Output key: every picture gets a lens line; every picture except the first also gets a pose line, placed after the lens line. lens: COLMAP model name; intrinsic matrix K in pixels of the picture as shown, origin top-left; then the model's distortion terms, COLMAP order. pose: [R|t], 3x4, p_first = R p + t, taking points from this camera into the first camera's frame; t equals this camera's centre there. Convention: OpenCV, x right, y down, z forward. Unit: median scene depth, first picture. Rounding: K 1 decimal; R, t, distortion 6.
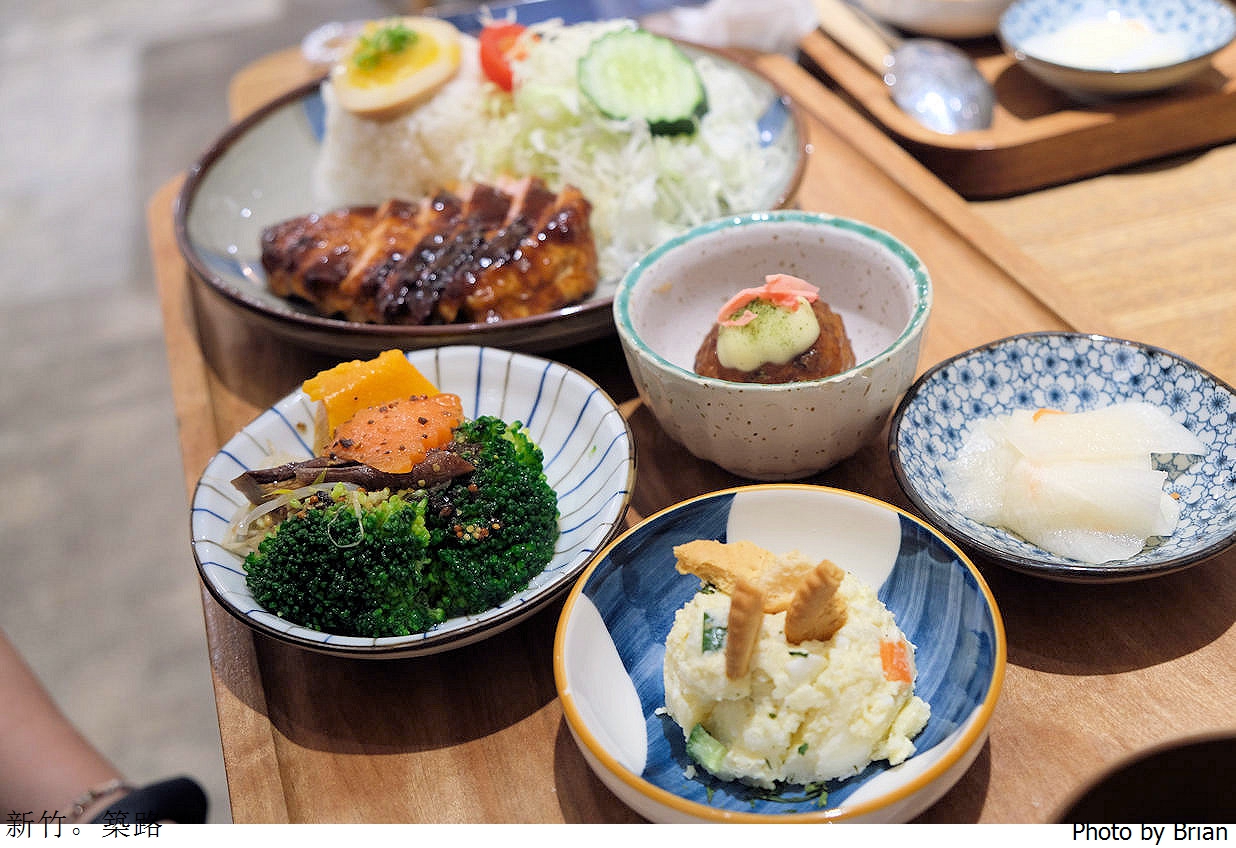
lens RADIAL K [[1375.5, 0, 618.0], [0, 1375.5, 424.0], [0, 0, 1]] dist [-0.070620, 0.004841]
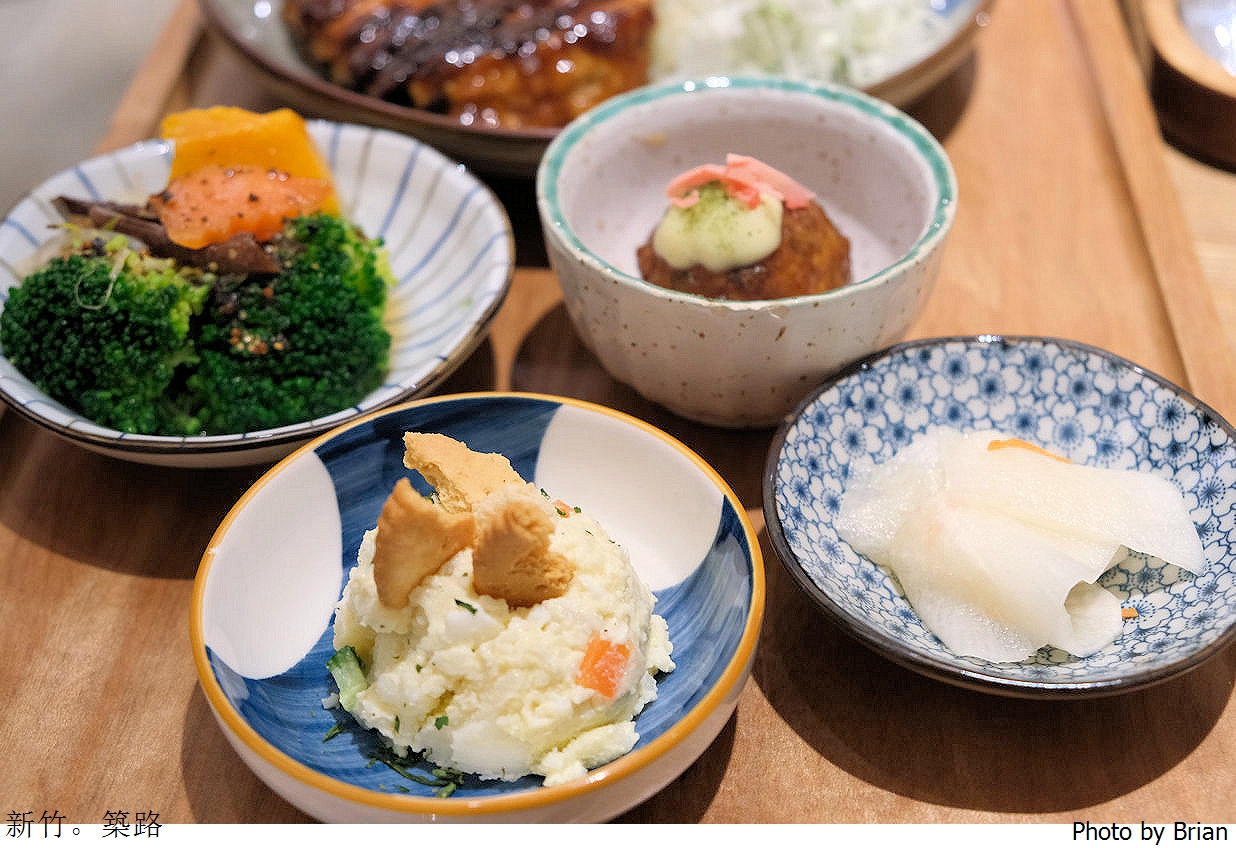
lens RADIAL K [[1768.0, 0, 618.0], [0, 1768.0, 424.0], [0, 0, 1]] dist [-0.099649, -0.026034]
pose [[0.912836, 0.328910, -0.241969, 0.332938], [-0.311430, 0.944067, 0.108394, -0.053019], [0.264087, -0.023590, 0.964210, 0.041657]]
